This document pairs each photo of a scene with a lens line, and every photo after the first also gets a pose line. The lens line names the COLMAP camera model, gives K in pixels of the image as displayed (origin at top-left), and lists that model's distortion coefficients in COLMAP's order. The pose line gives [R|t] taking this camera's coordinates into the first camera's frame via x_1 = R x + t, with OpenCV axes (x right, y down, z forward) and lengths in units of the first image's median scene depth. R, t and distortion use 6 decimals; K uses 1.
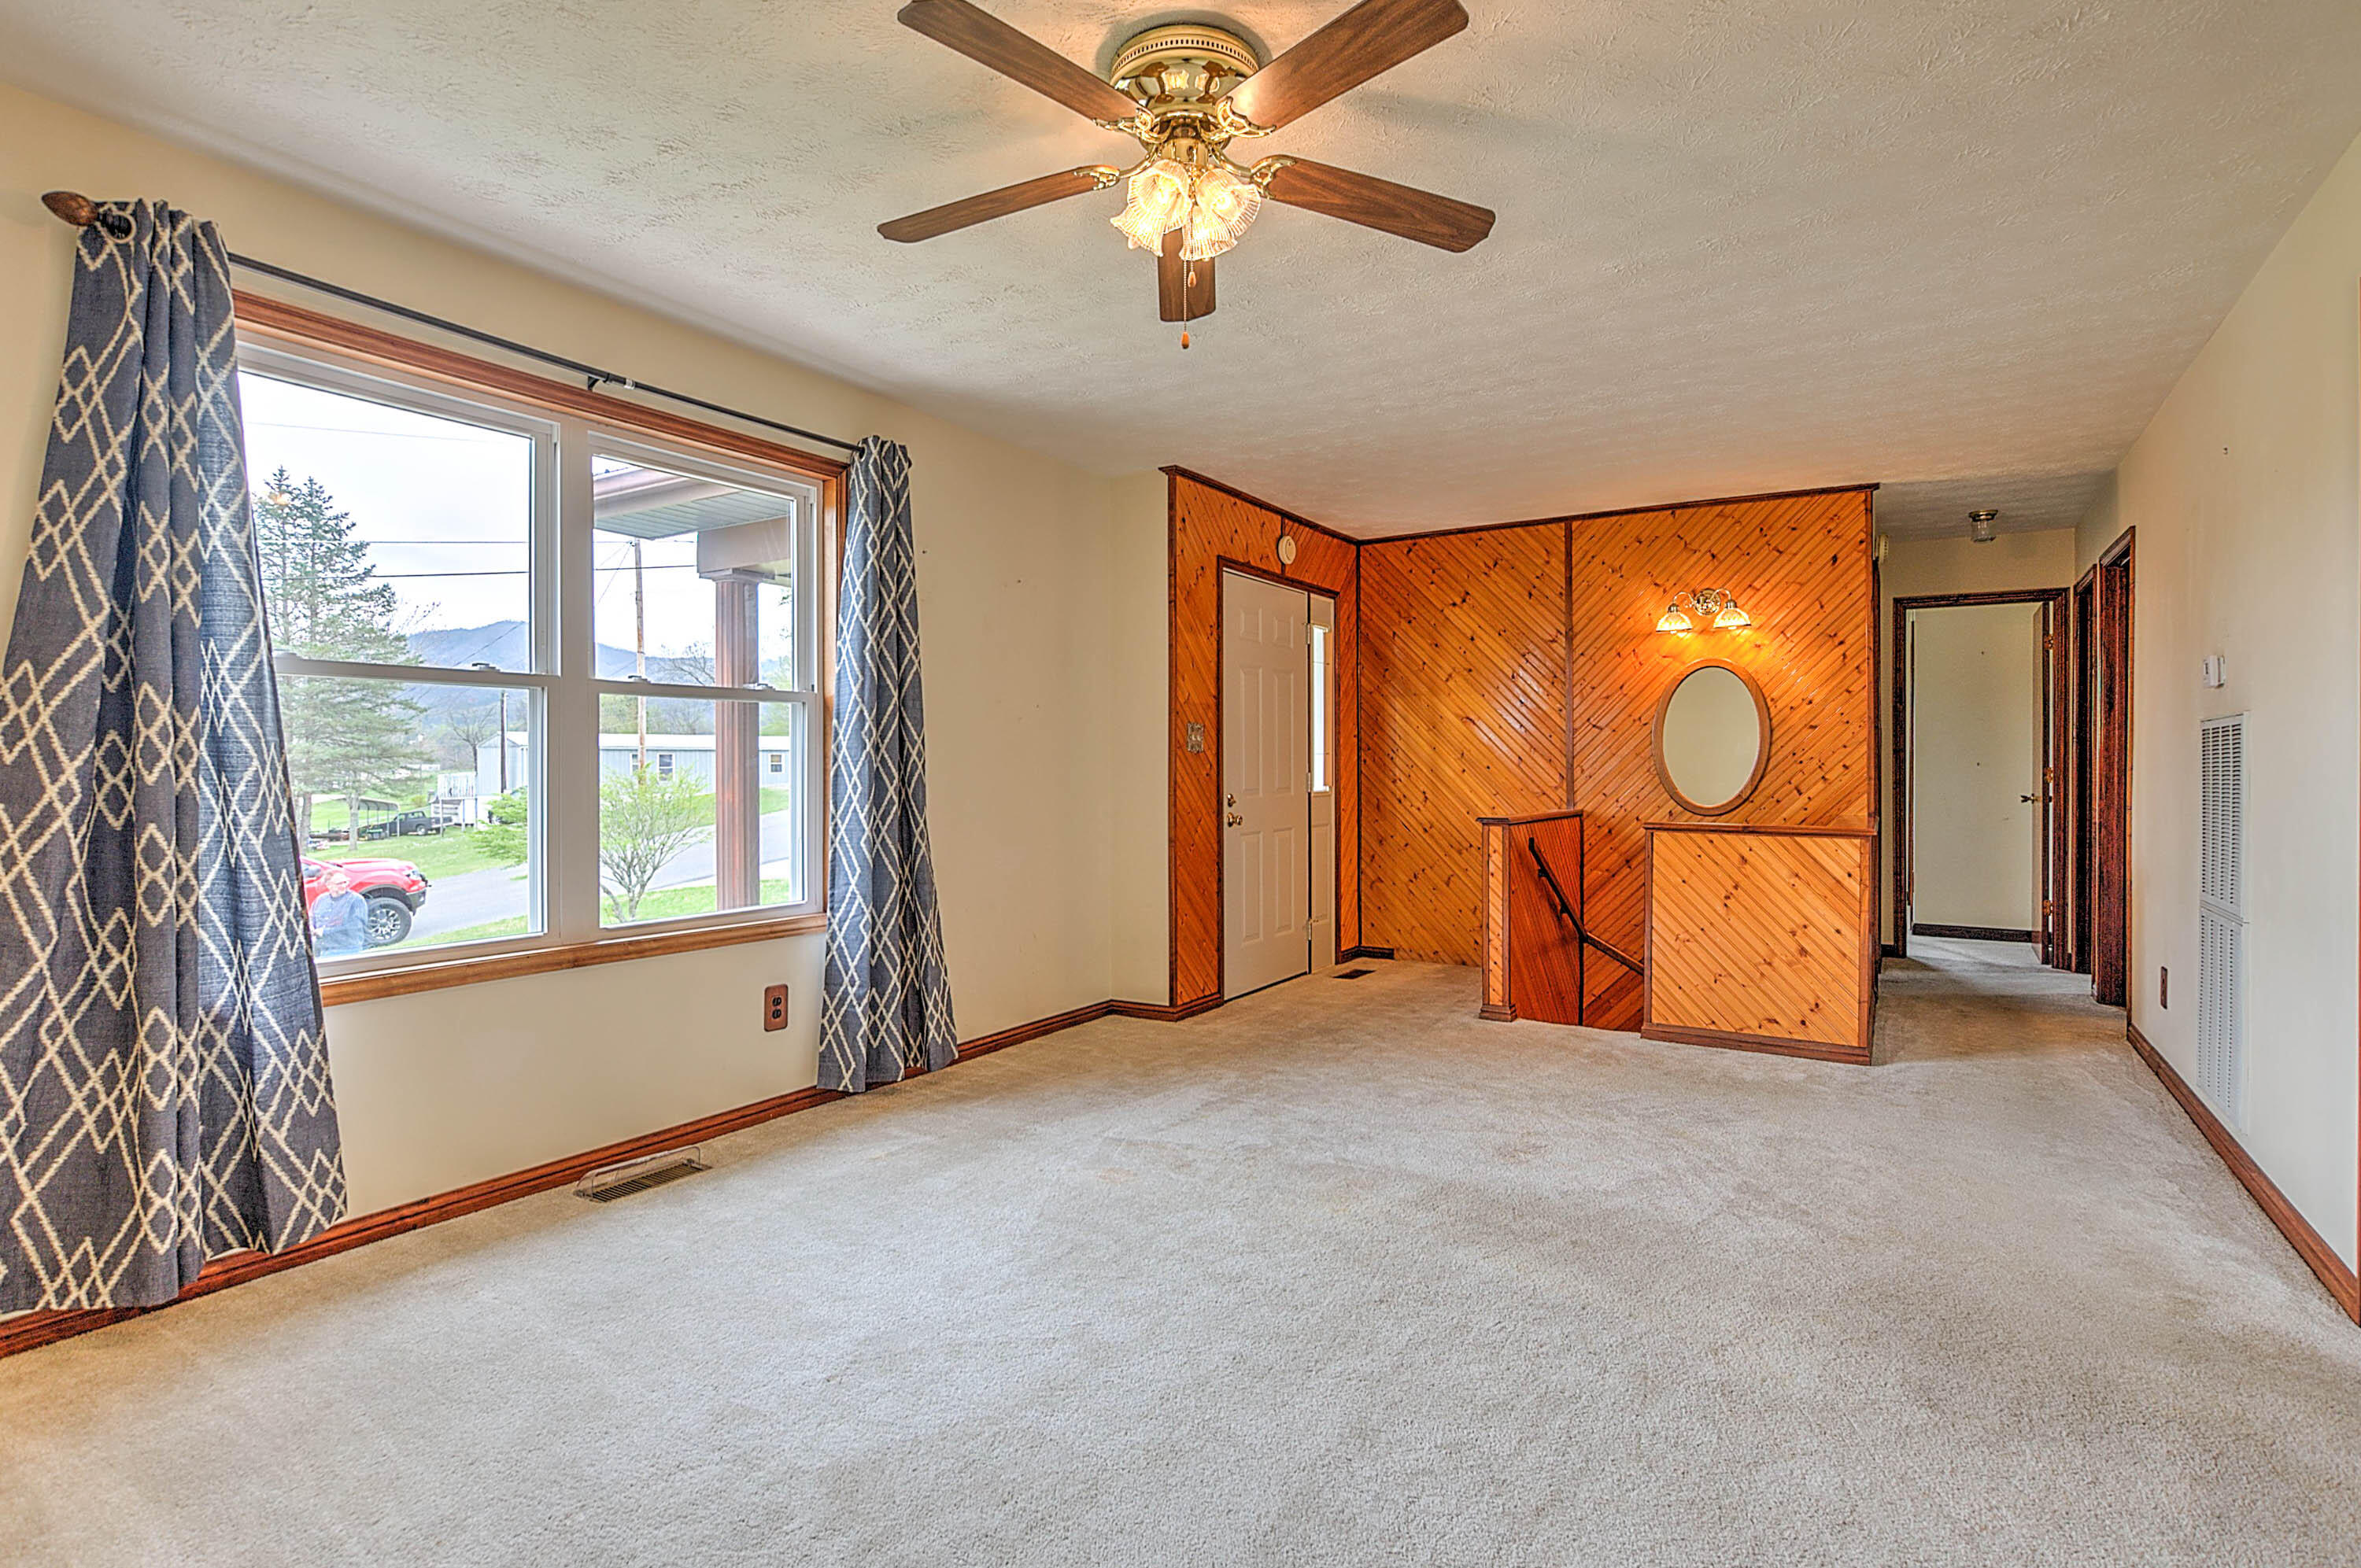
lens RADIAL K [[1175.8, 0, 1104.5], [0, 1175.8, 768.0], [0, 0, 1]] dist [-0.017305, 0.004630]
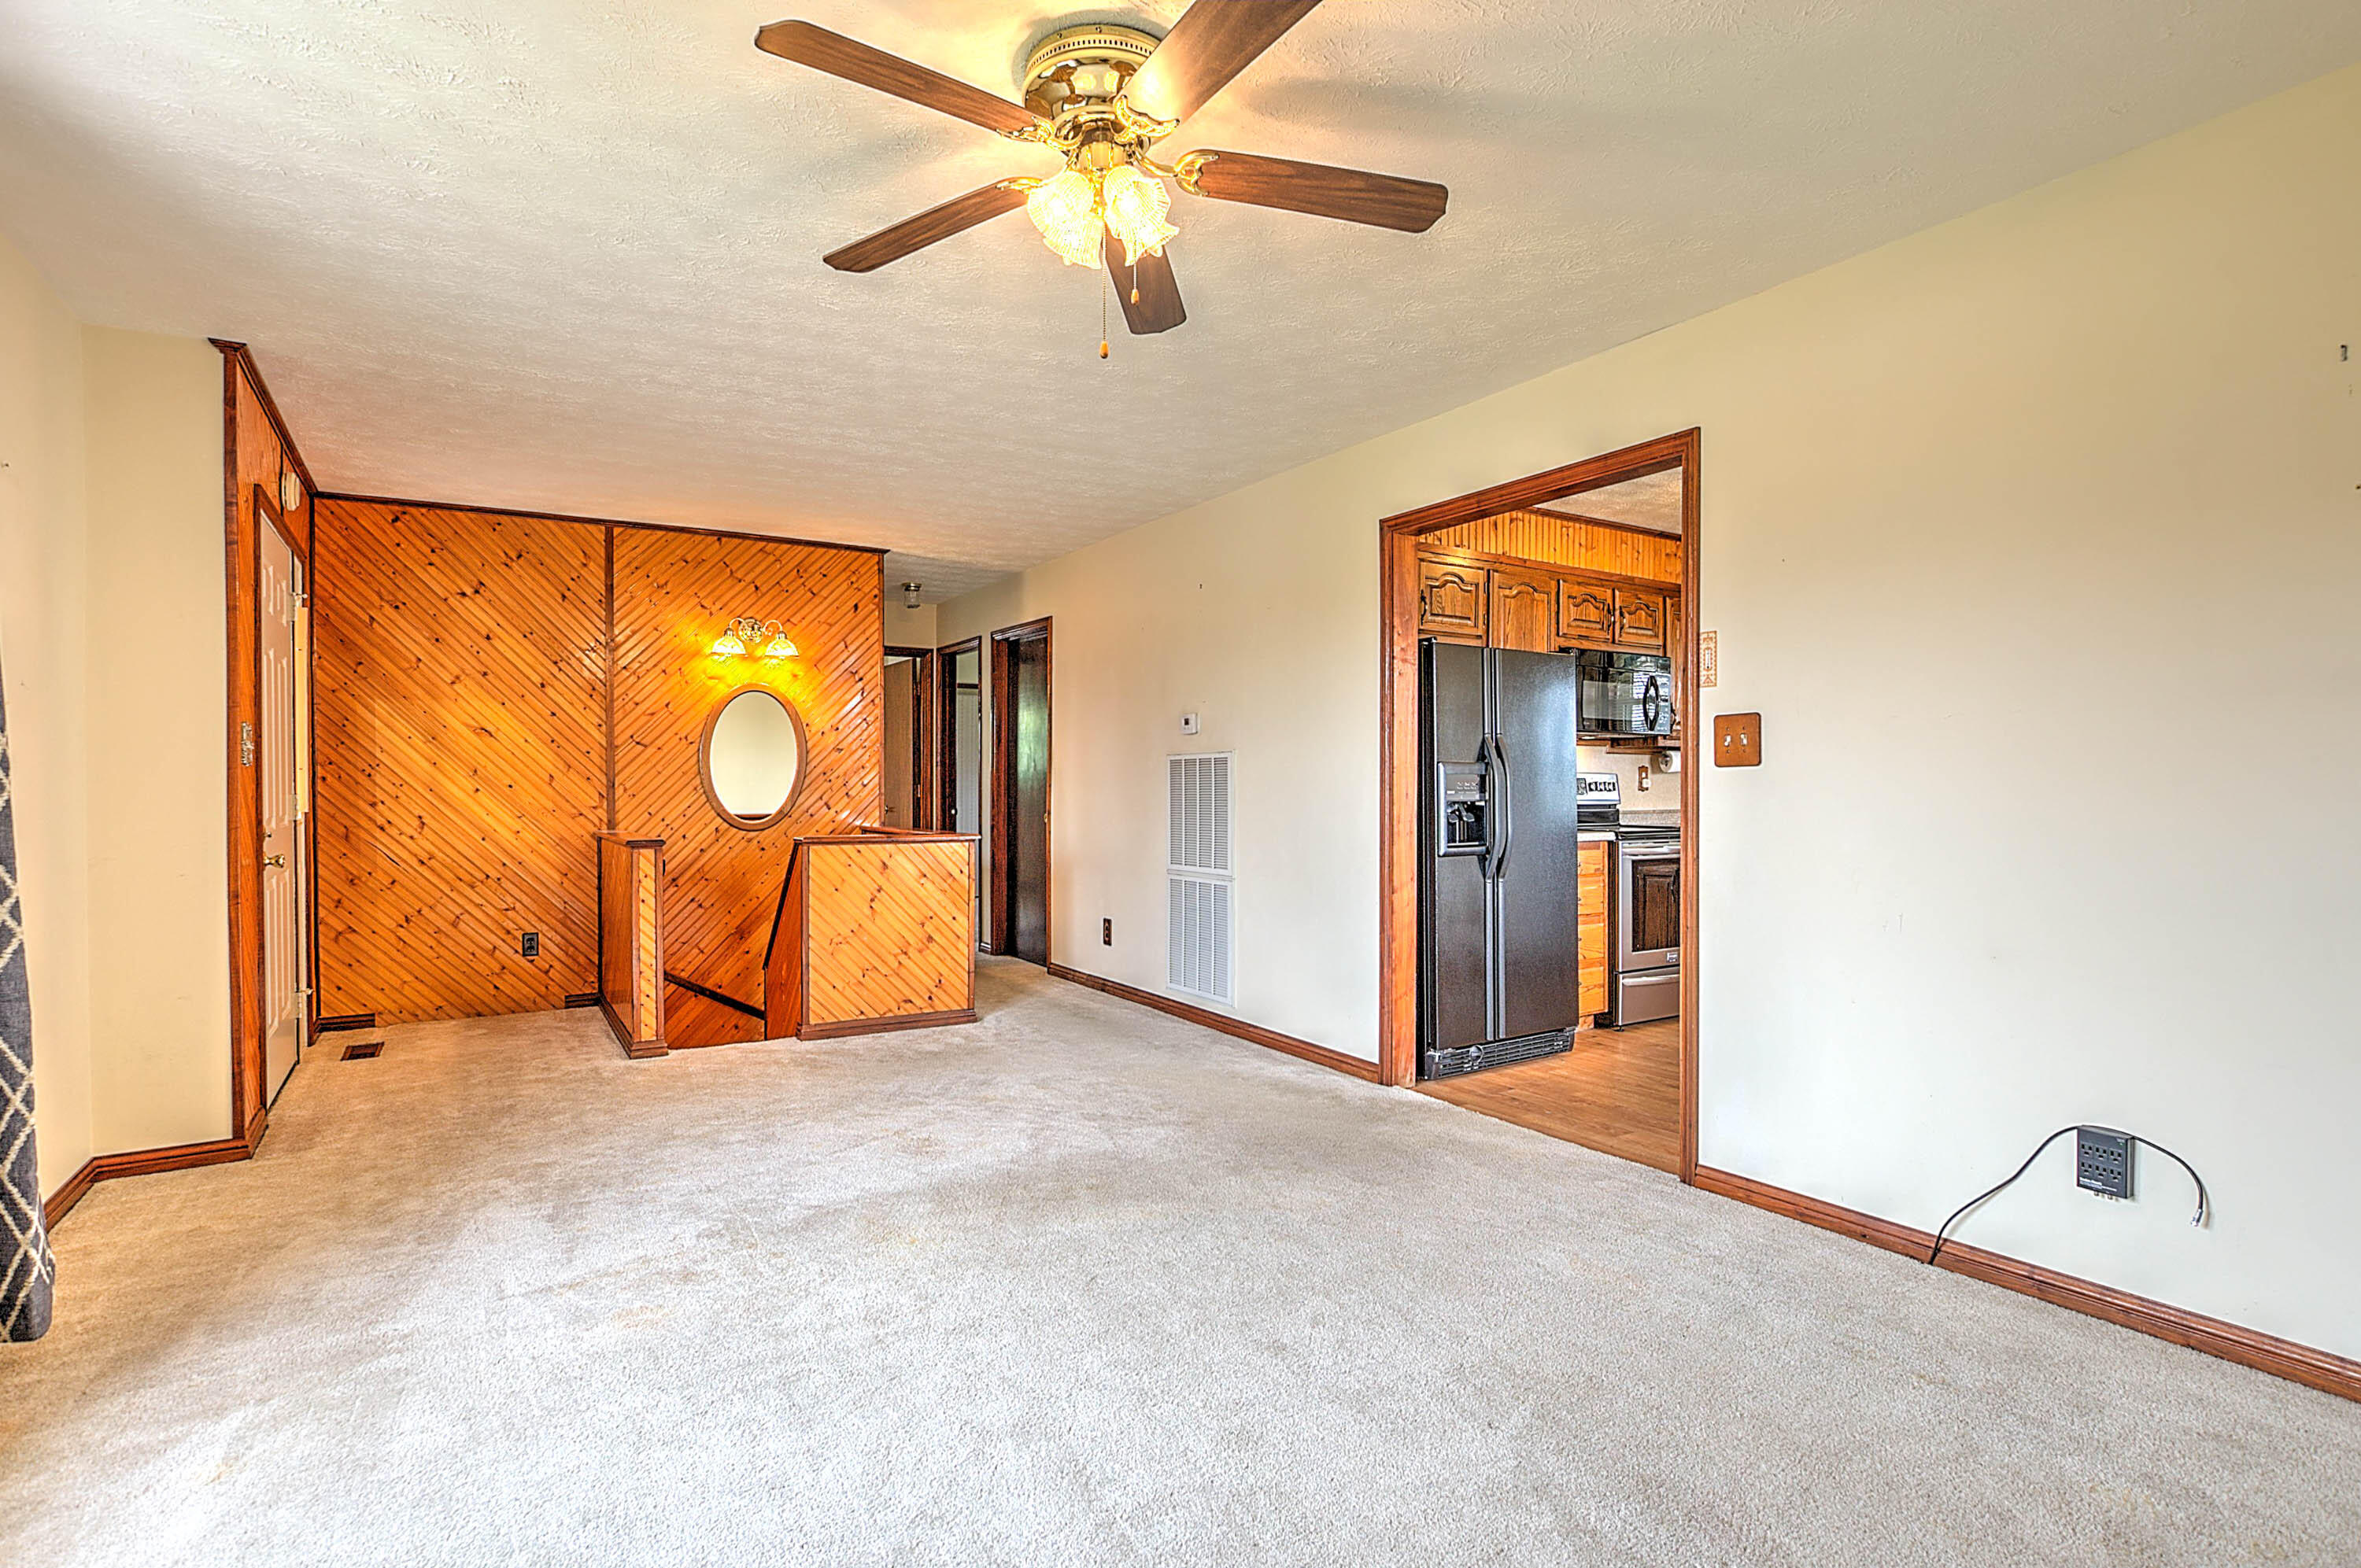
lens RADIAL K [[1175.8, 0, 1194.5], [0, 1175.8, 795.1], [0, 0, 1]] dist [-0.017305, 0.004630]
pose [[0.411660, -0.009798, 0.911285, -0.370152], [0.002909, 0.999951, 0.009438, -0.000835], [-0.911333, -0.001235, 0.411668, 0.245016]]
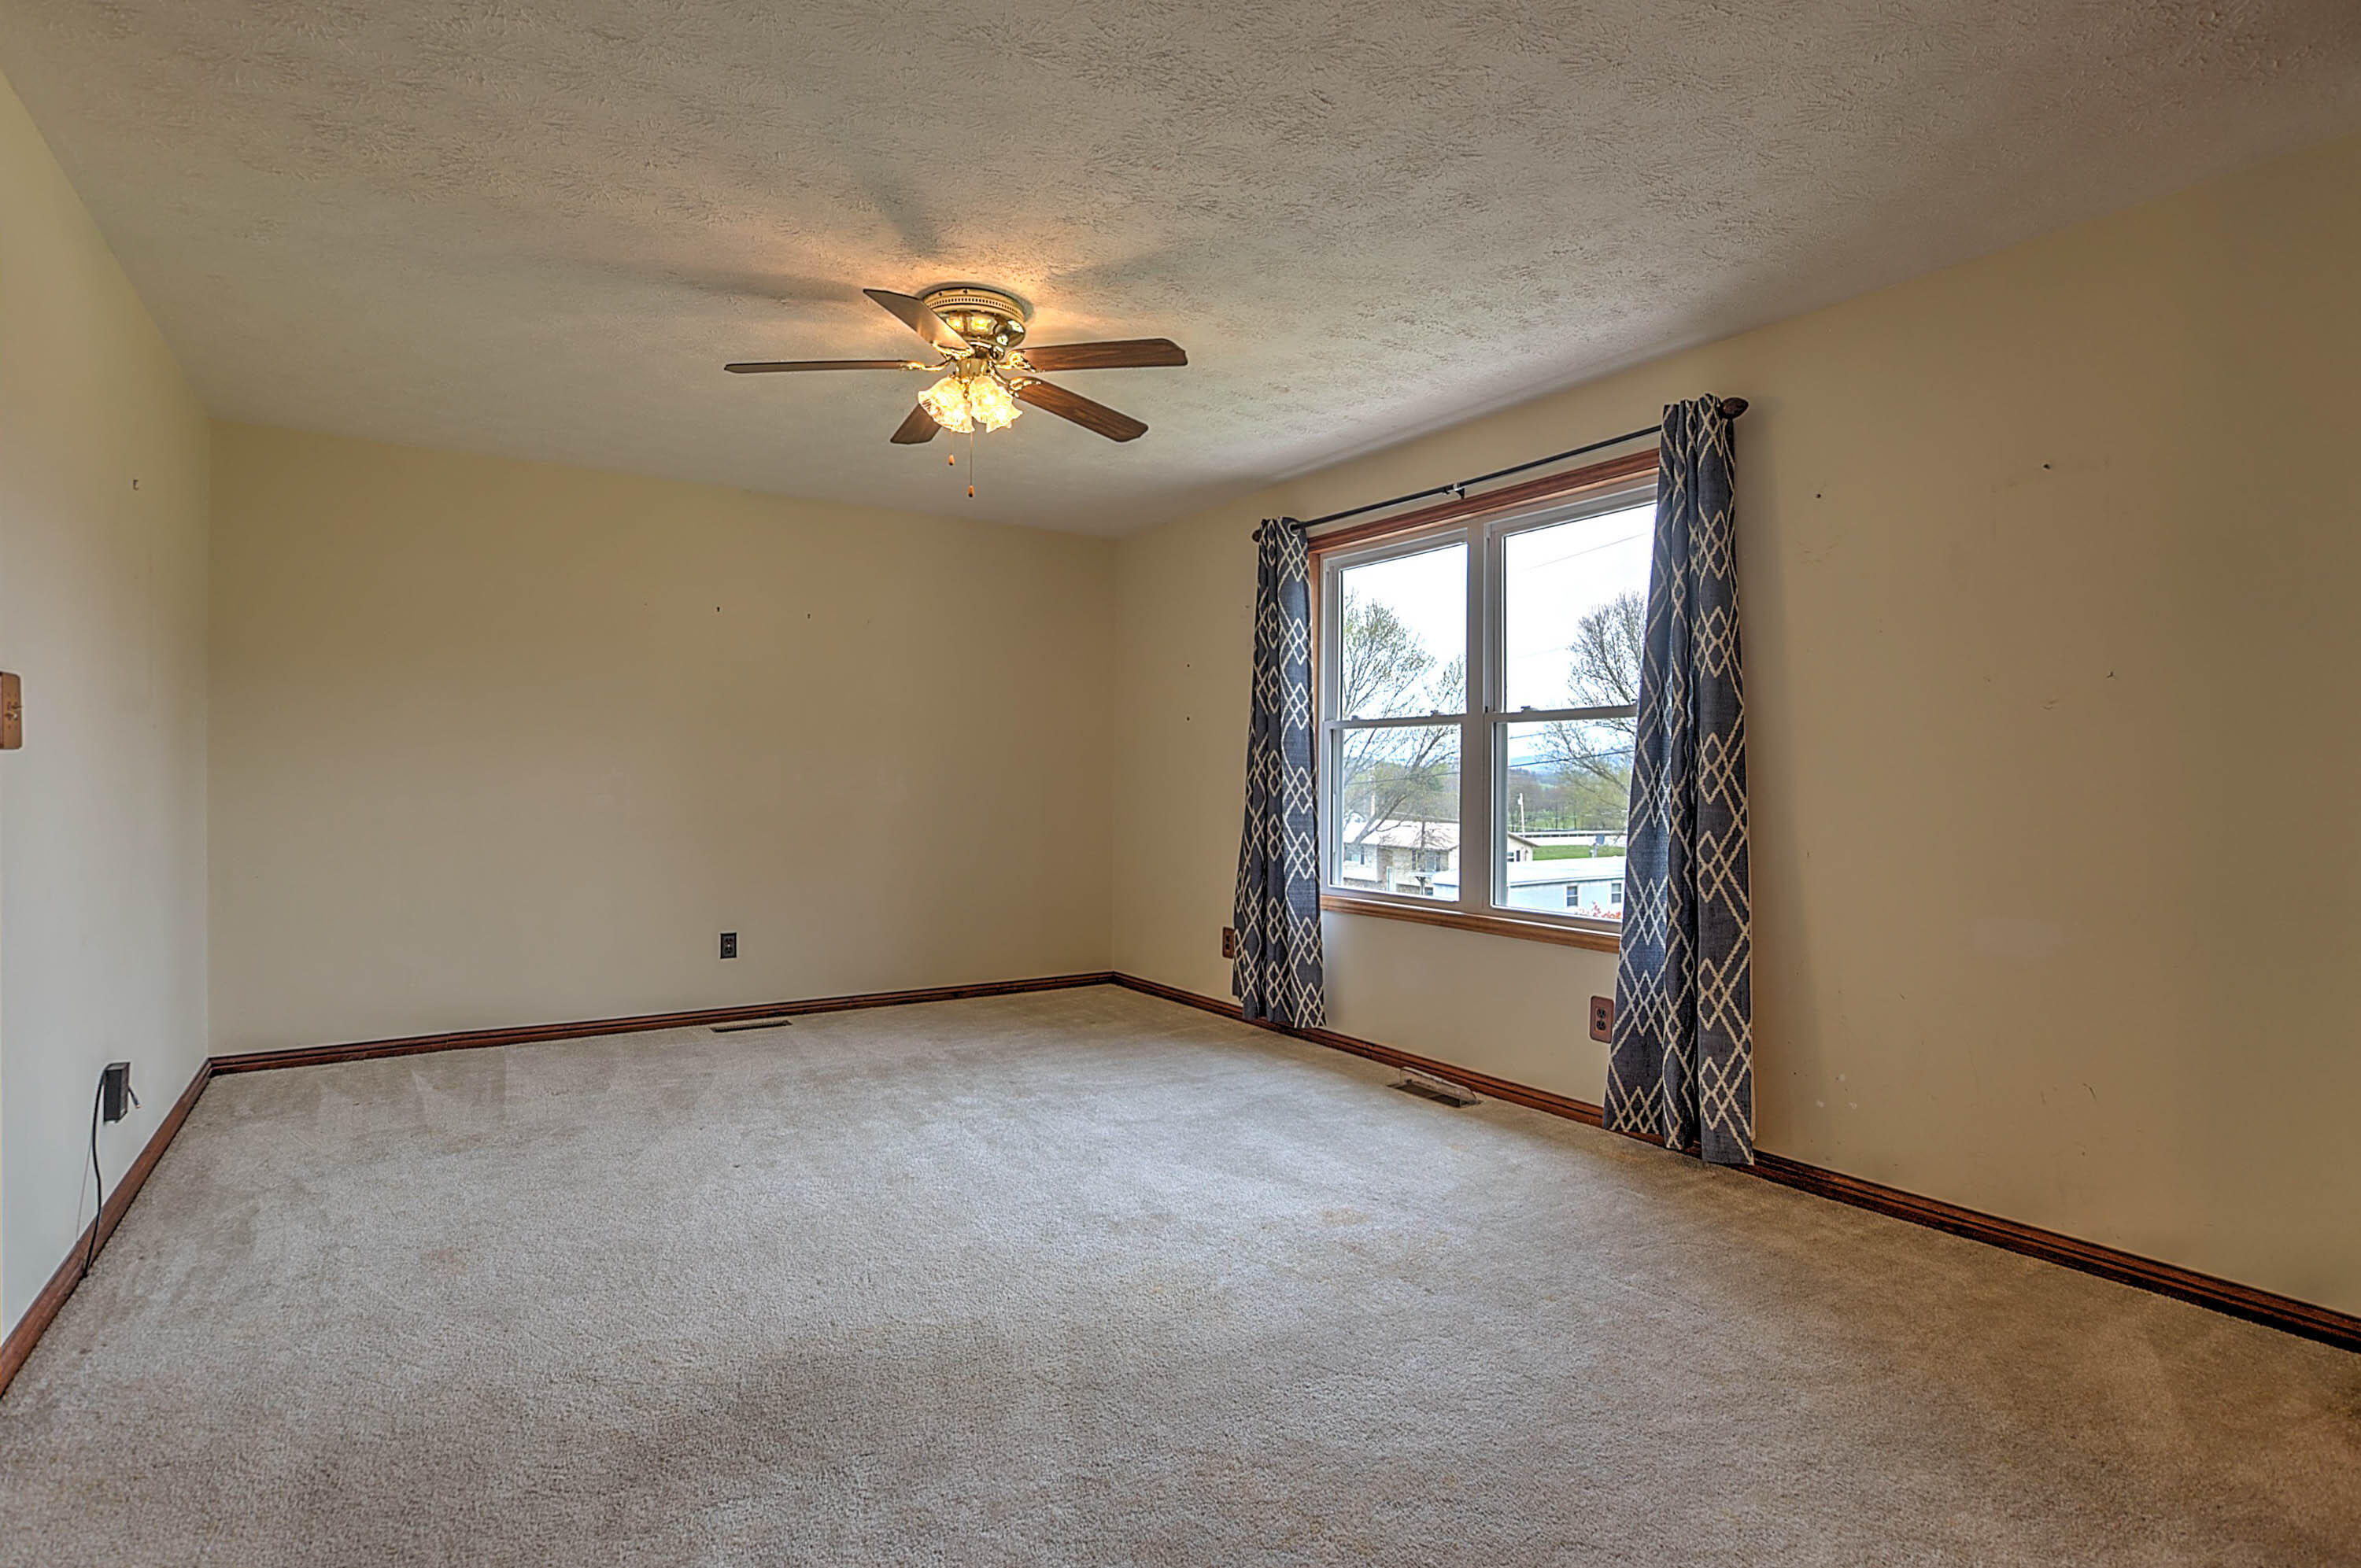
lens RADIAL K [[1175.8, 0, 1194.5], [0, 1175.8, 785.3], [0, 0, 1]] dist [-0.017305, 0.004630]
pose [[-0.371563, 0.004184, -0.928398, 0.646200], [-0.008278, 0.999935, 0.007820, -0.002471], [0.928371, 0.010590, -0.371504, 0.857549]]
